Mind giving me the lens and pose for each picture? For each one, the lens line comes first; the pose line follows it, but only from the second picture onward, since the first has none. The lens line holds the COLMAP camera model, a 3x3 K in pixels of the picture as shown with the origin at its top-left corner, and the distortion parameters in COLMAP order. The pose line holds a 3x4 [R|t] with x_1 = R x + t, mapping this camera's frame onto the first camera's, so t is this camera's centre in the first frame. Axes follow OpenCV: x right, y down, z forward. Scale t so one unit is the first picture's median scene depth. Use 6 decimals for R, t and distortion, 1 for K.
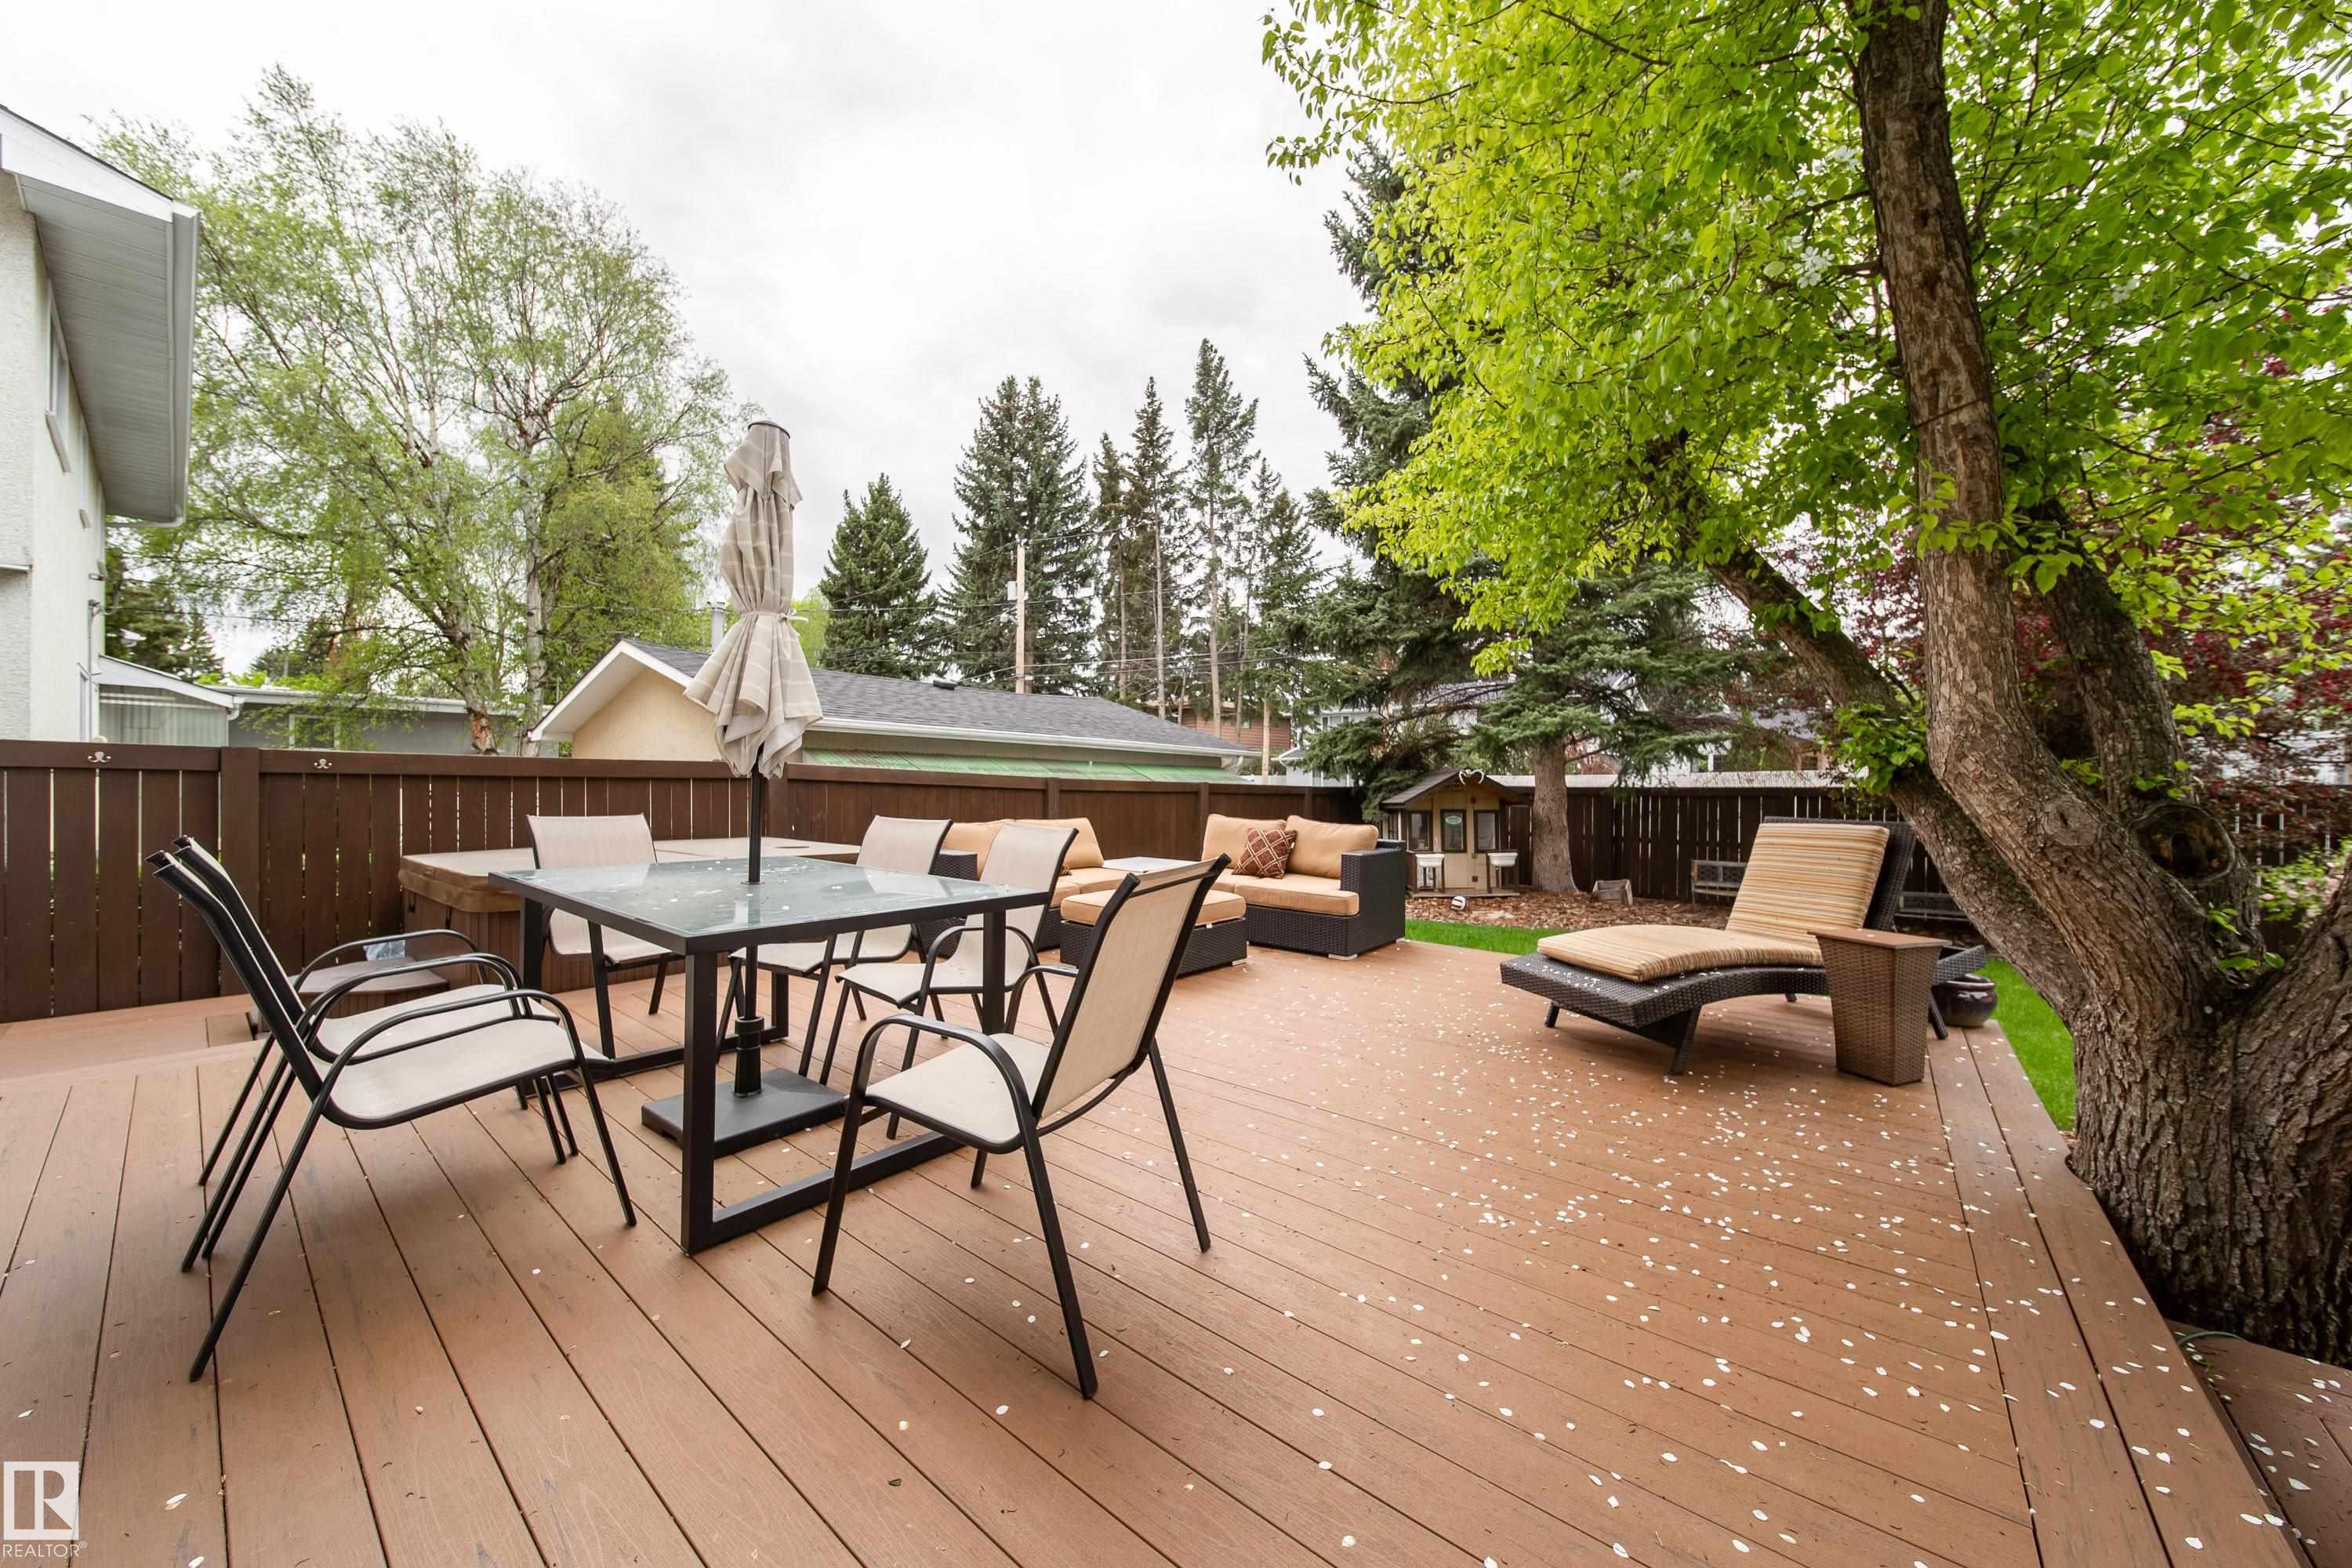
lens RADIAL K [[830.2, 0, 1178.1], [0, 830.2, 786.3], [0, 0, 1]] dist [0.002747, -0.001176]
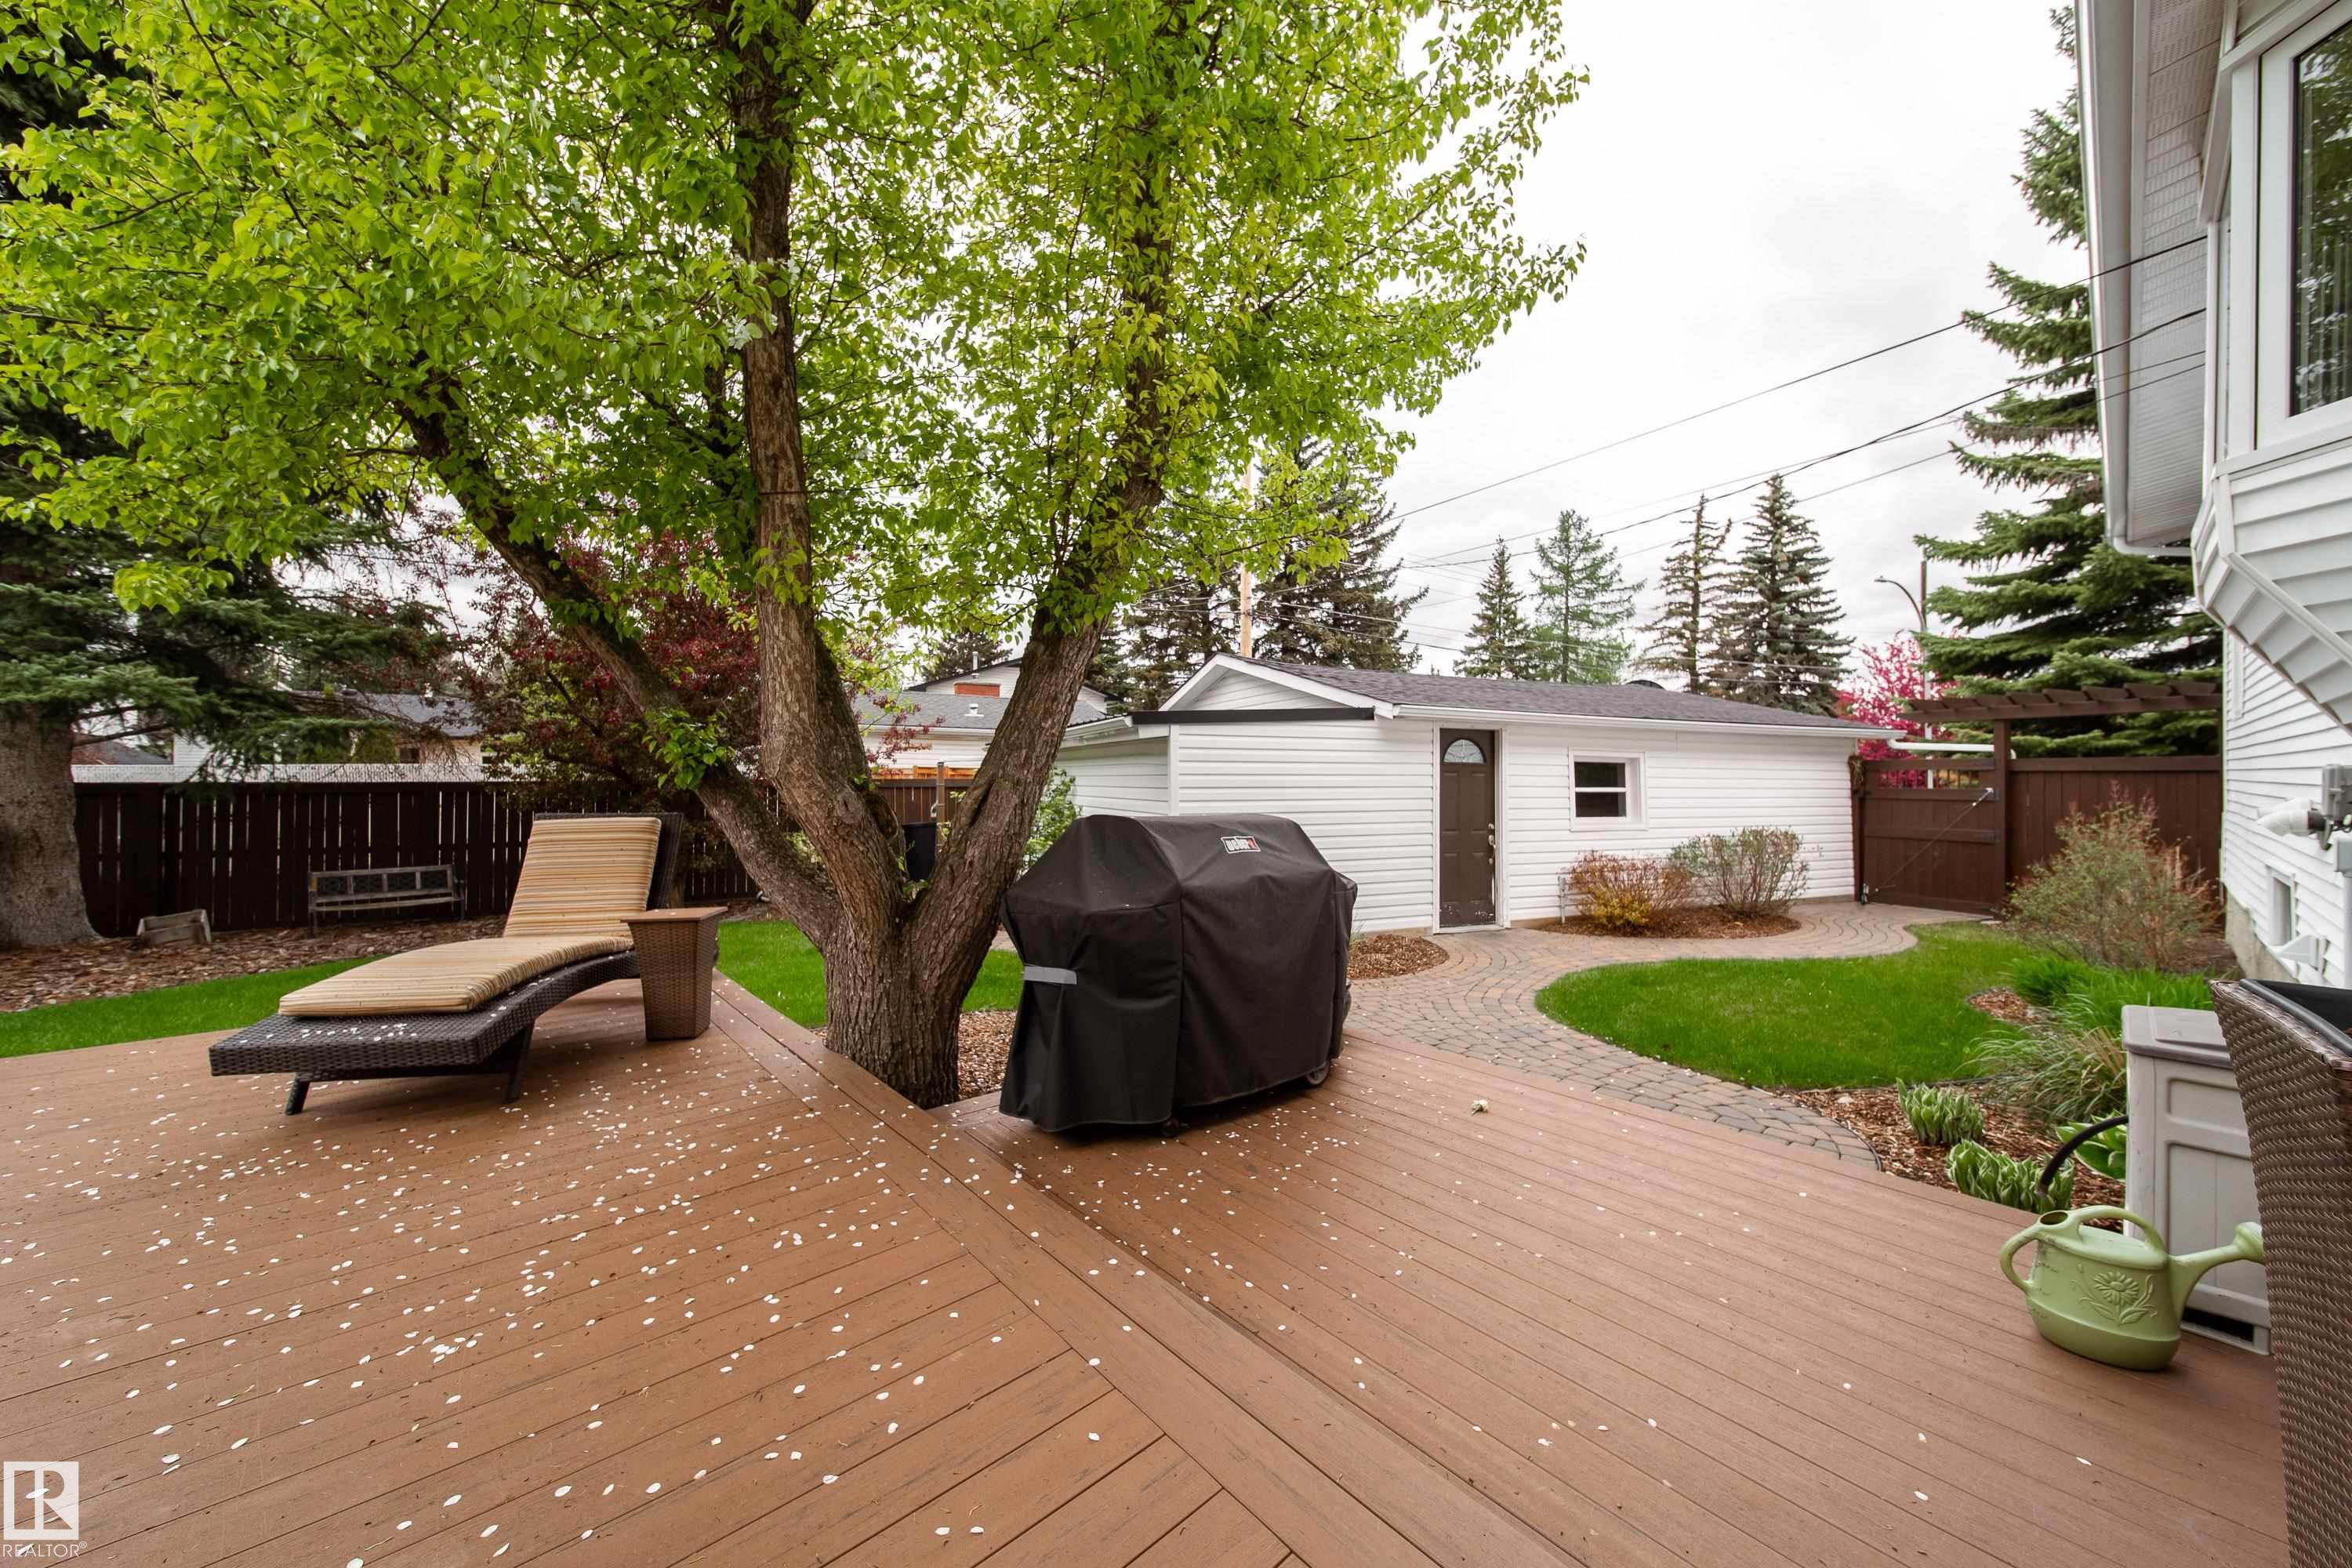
lens RADIAL K [[830.2, 0, 1178.1], [0, 830.2, 781.6], [0, 0, 1]] dist [0.002747, -0.001176]
pose [[0.153188, -0.003915, 0.988189, -0.211879], [0.002022, 0.999991, 0.003649, -0.004443], [-0.988195, 0.001440, 0.153194, 0.162665]]
